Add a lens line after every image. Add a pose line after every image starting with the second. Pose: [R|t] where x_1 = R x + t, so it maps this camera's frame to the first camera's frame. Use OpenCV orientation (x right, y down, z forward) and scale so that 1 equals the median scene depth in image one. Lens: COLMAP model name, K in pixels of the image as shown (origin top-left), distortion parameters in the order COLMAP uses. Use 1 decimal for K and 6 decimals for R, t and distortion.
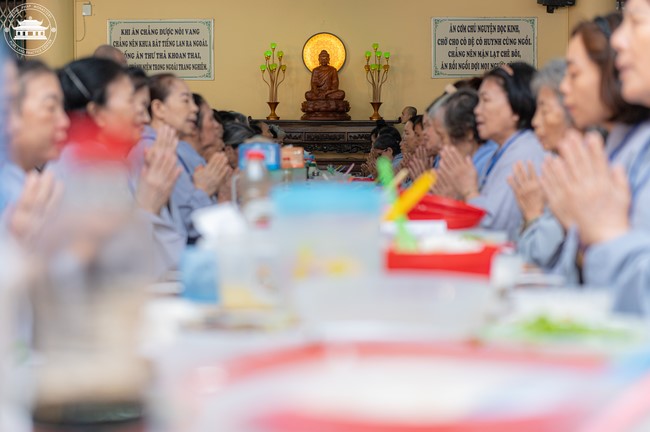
lens RADIAL K [[1304.0, 0, 325.2], [0, 1304.0, 216.2], [0, 0, 1]] dist [-0.061023, 0.000000]
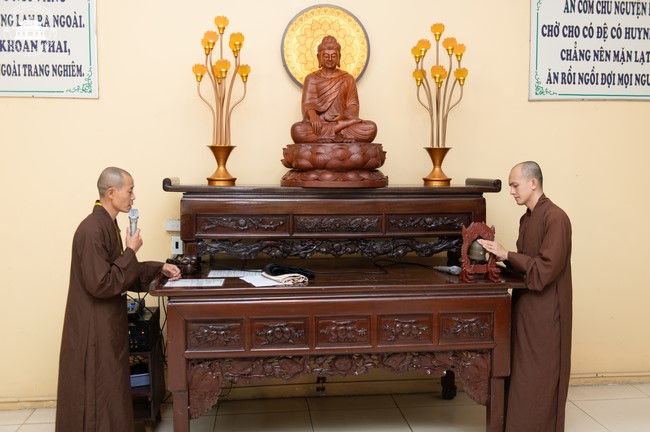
lens RADIAL K [[657.3, 0, 322.5], [0, 657.3, 214.4], [0, 0, 1]] dist [-0.012619, 0.000000]
pose [[0.994160, -0.004450, 0.107821, -0.029390], [0.001357, 0.999586, 0.028735, -0.069121], [-0.107904, -0.028421, 0.993755, 0.757410]]
